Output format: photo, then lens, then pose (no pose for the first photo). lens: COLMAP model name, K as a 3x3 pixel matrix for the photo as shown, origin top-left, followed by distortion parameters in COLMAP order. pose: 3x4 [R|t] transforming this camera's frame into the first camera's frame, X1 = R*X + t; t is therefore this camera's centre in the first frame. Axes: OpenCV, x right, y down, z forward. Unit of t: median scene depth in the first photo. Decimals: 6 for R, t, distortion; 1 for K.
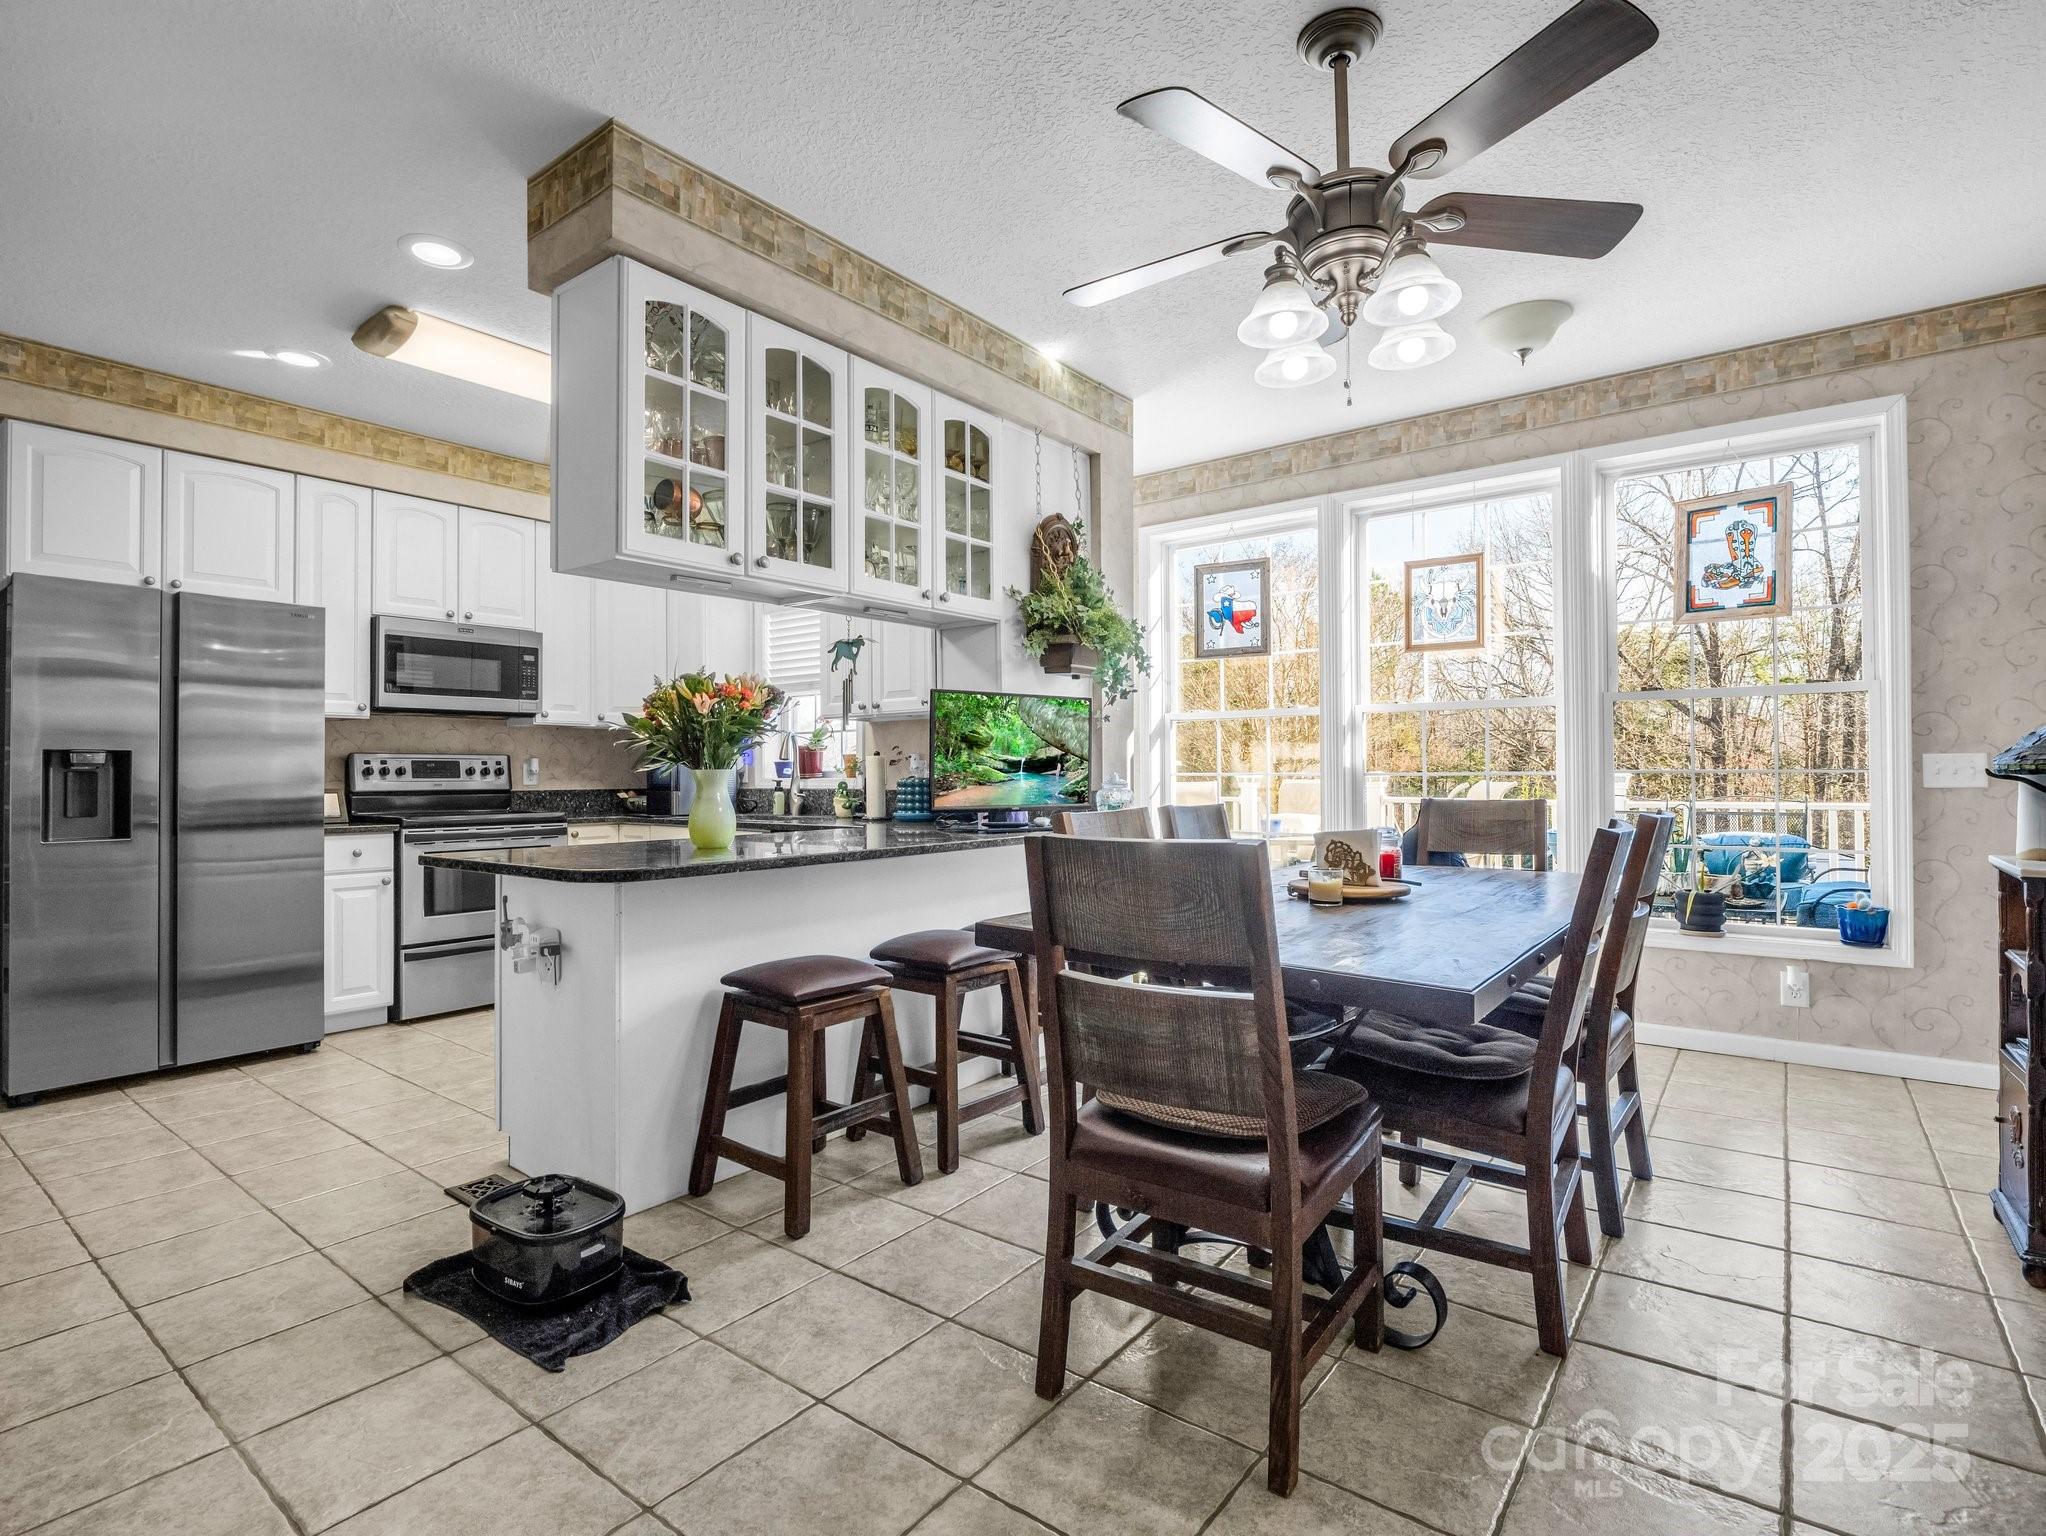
lens RADIAL K [[986.7, 0, 1008.4], [0, 986.7, 763.4], [0, 0, 1]] dist [-0.005264, -0.002579]
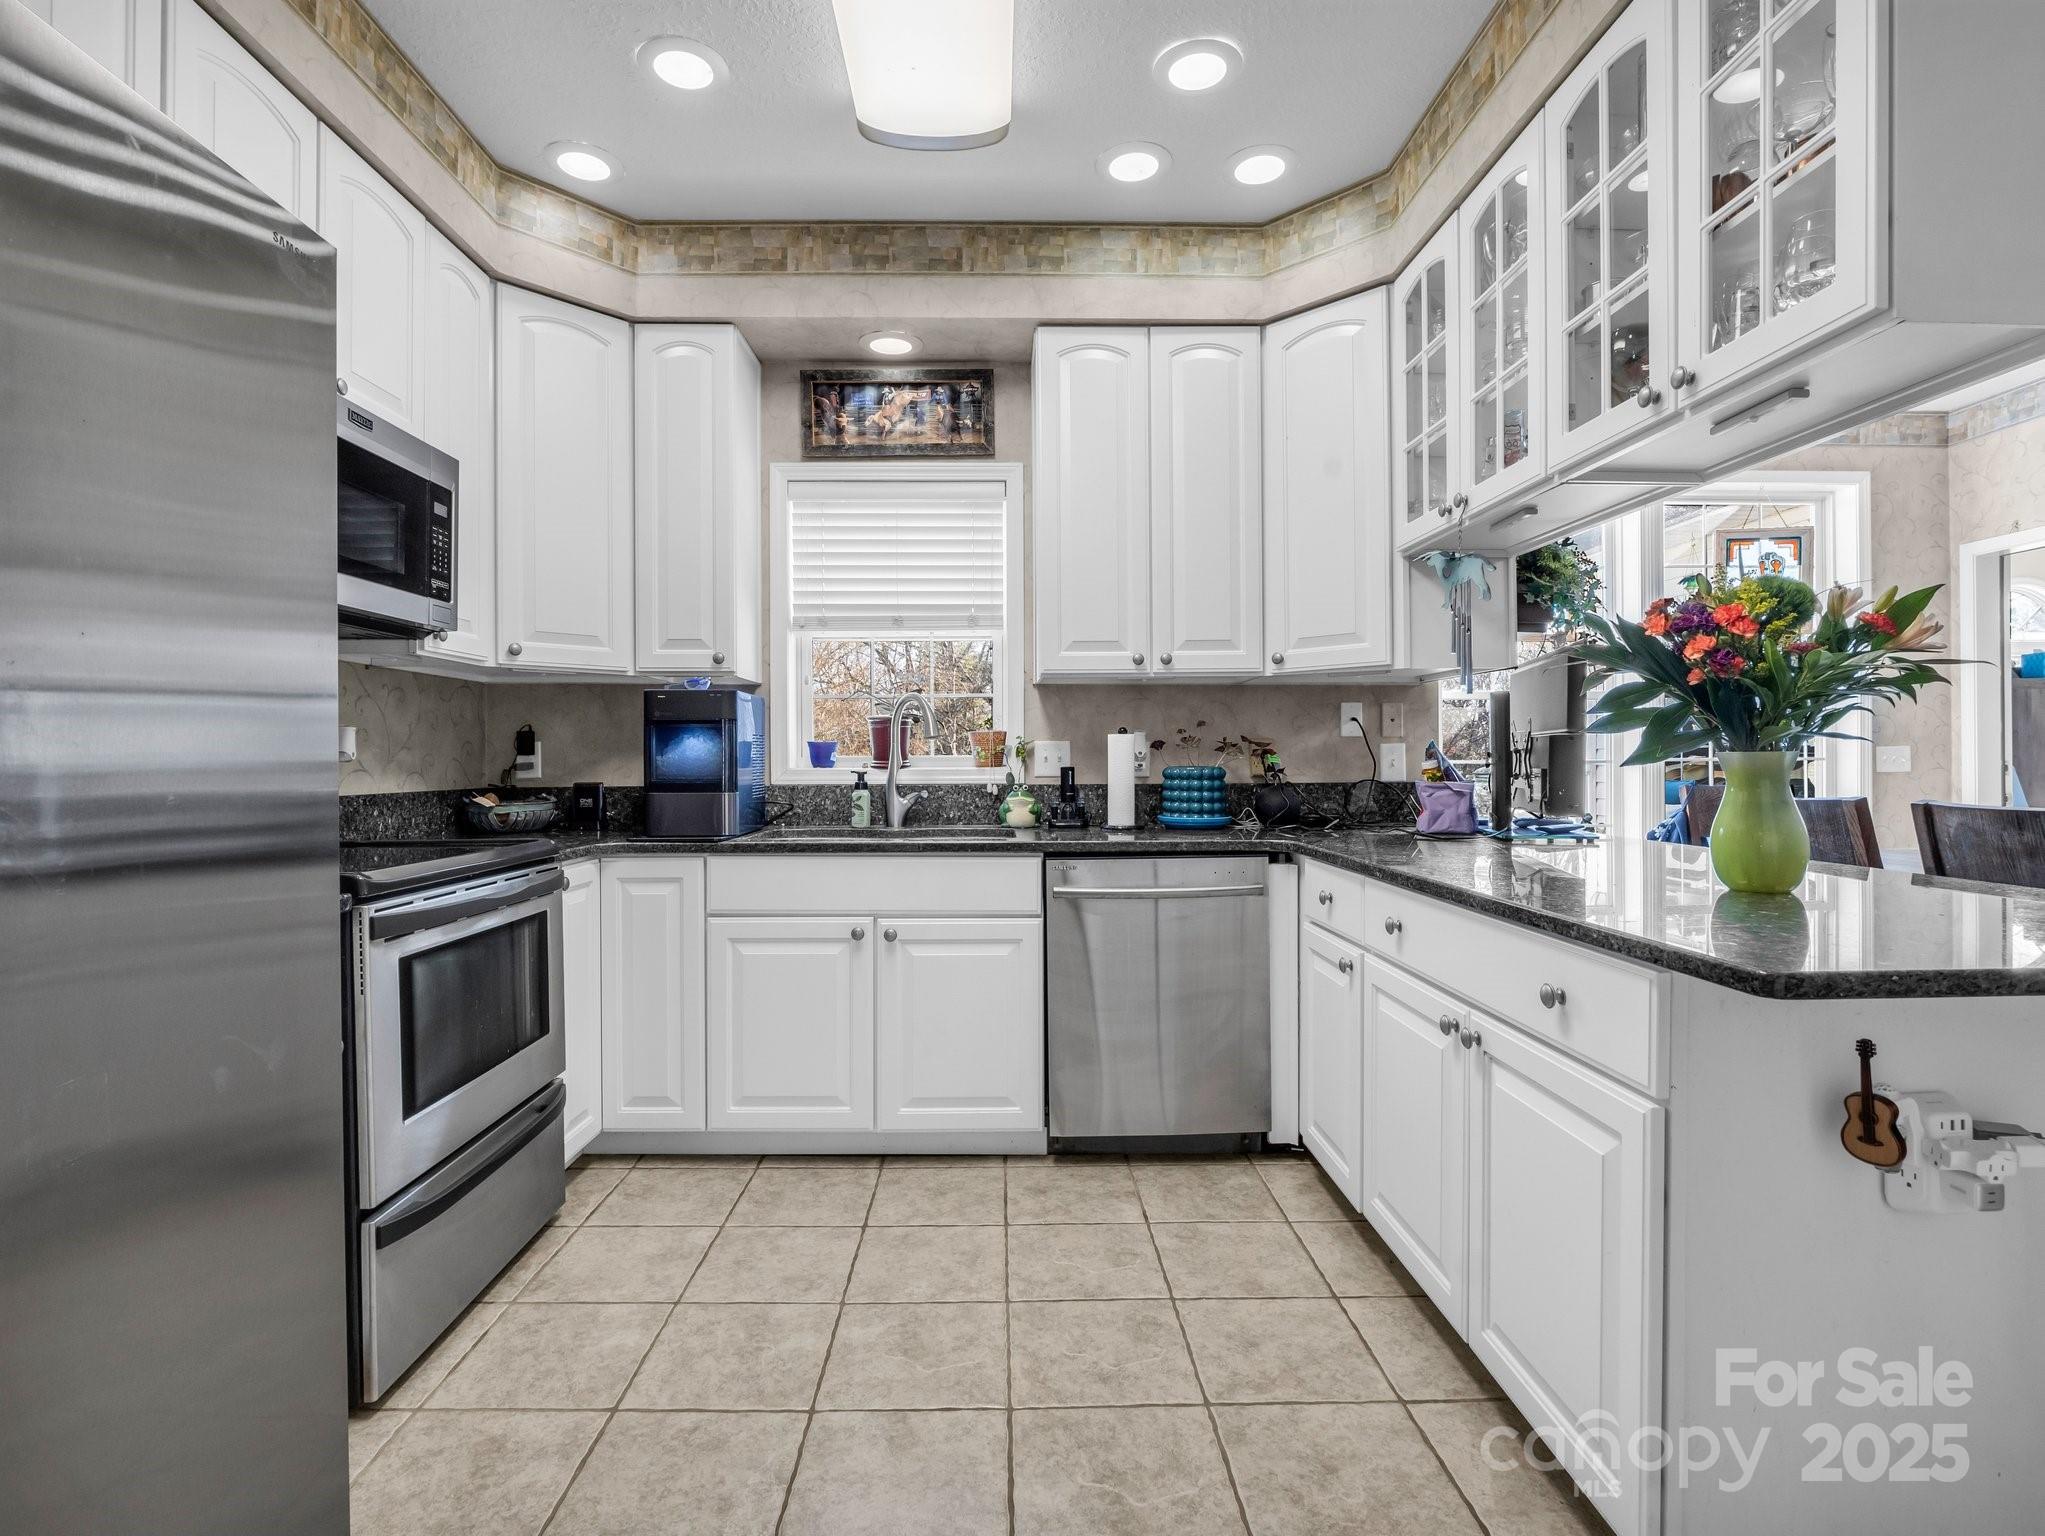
lens RADIAL K [[986.2, 0, 1011.9], [0, 986.2, 766.2], [0, 0, 1]] dist [-0.005264, -0.002579]
pose [[0.791841, -0.000684, 0.610727, -0.597493], [-0.007014, 0.999923, 0.010213, 0.007425], [-0.610687, -0.012371, 0.791775, 0.504631]]
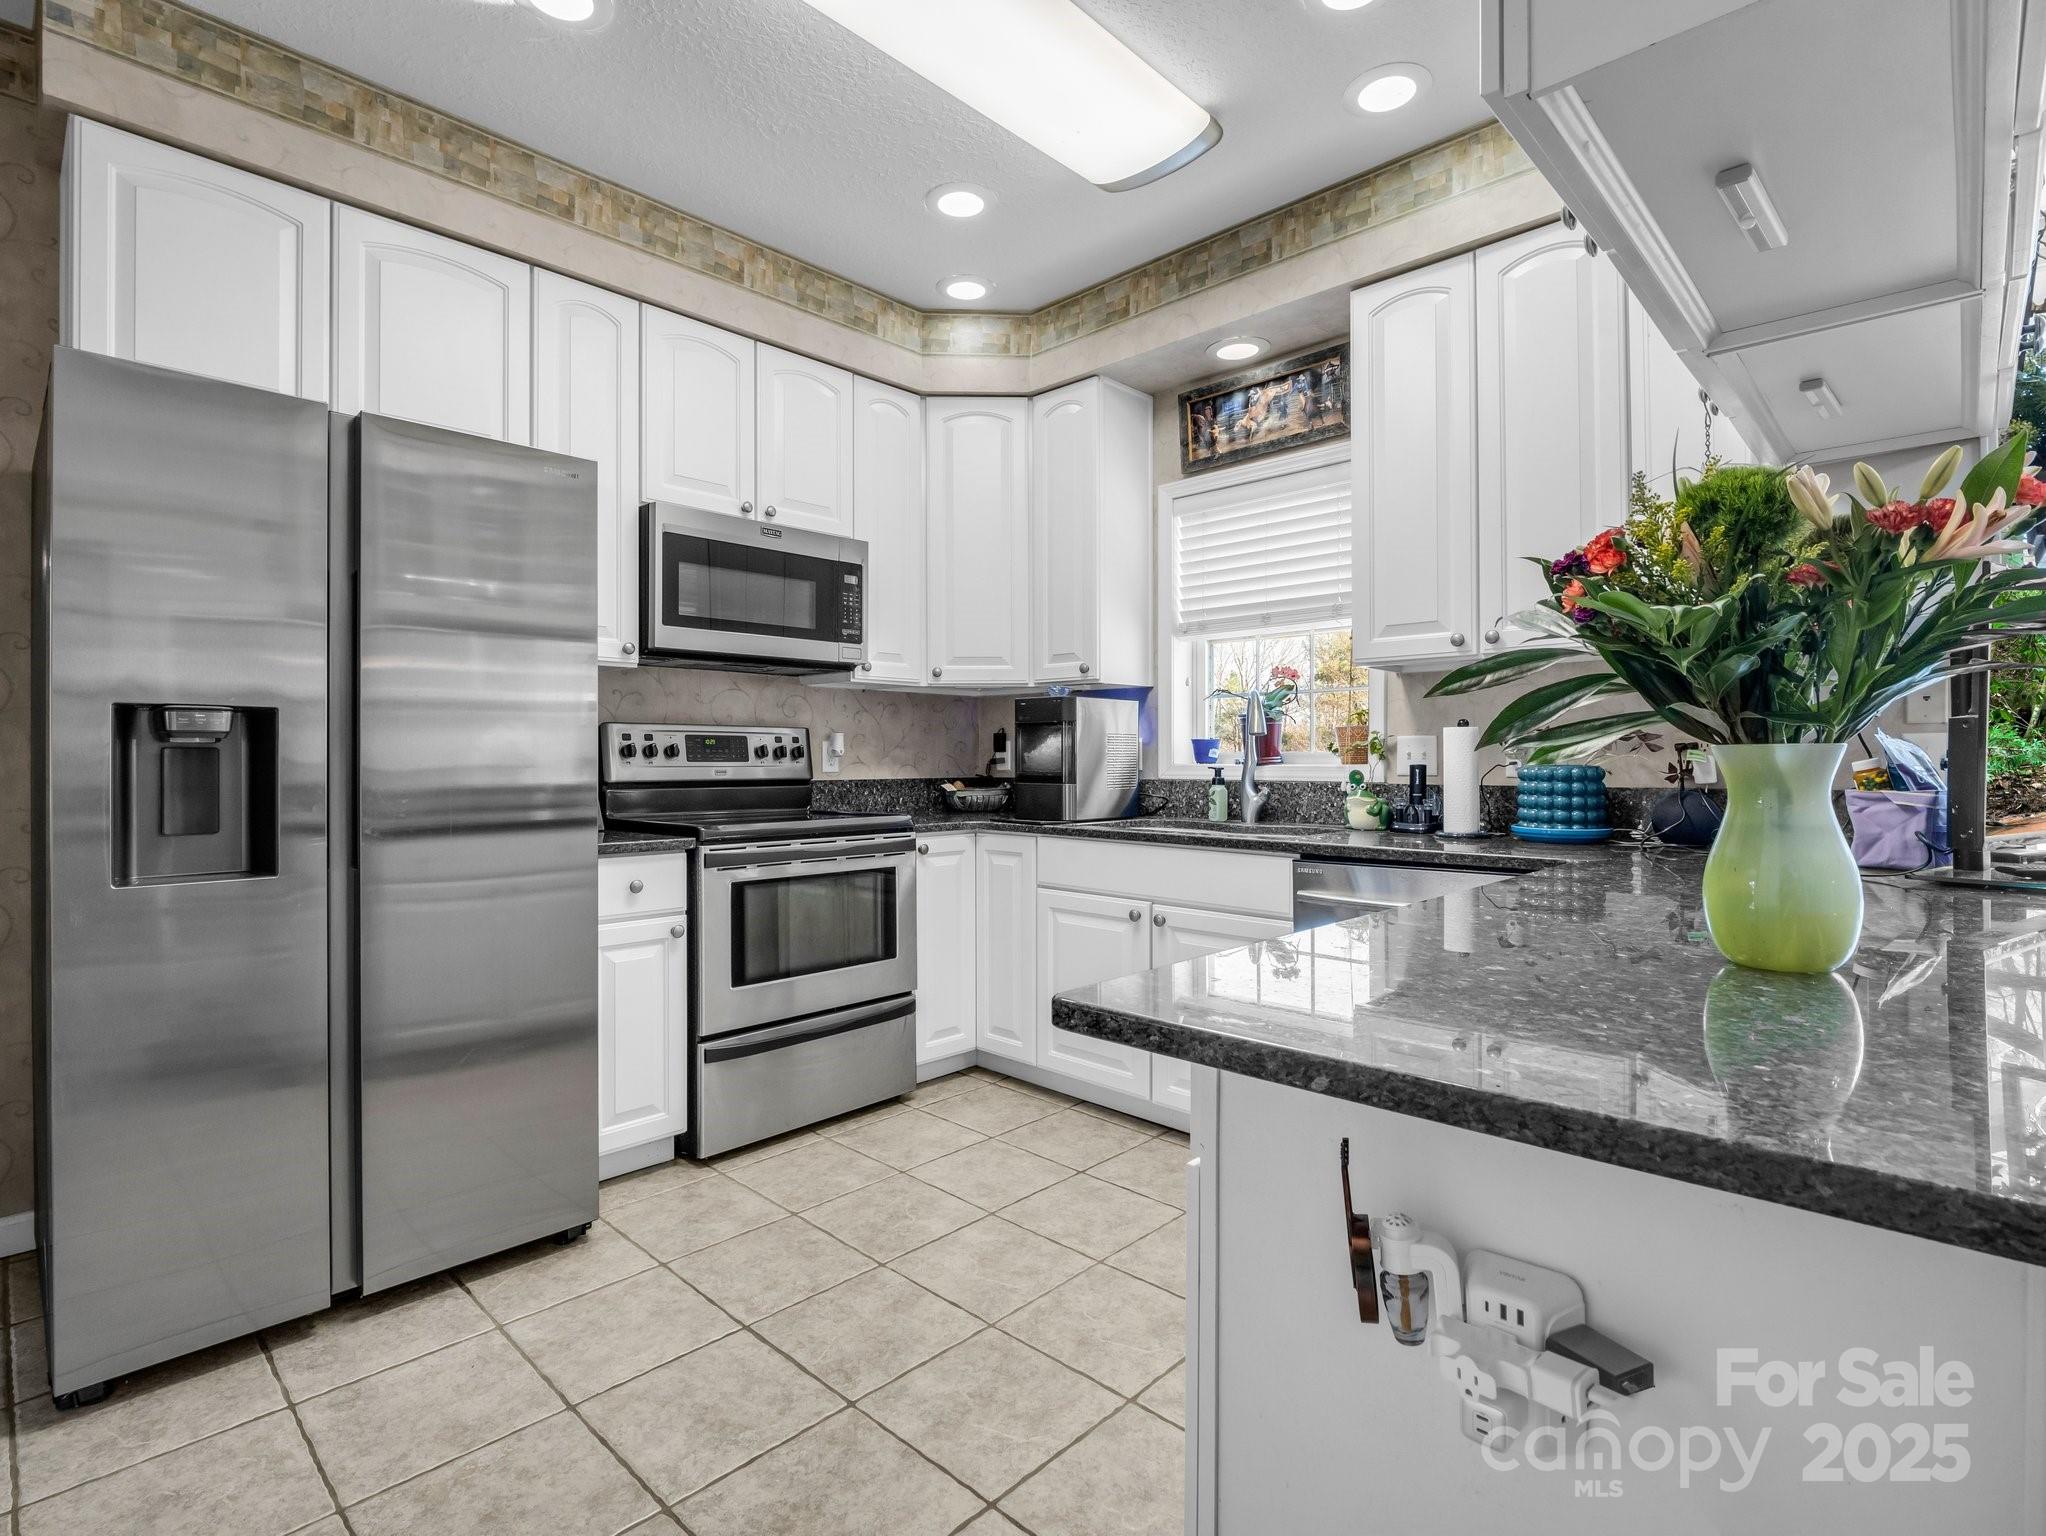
lens RADIAL K [[986.7, 0, 1013.0], [0, 986.7, 764.9], [0, 0, 1]] dist [-0.005264, -0.002579]
pose [[0.993493, 0.005593, -0.113759, -0.326556], [-0.003606, 0.999837, 0.017667, 0.004962], [0.113839, -0.017142, 0.993351, 0.384517]]
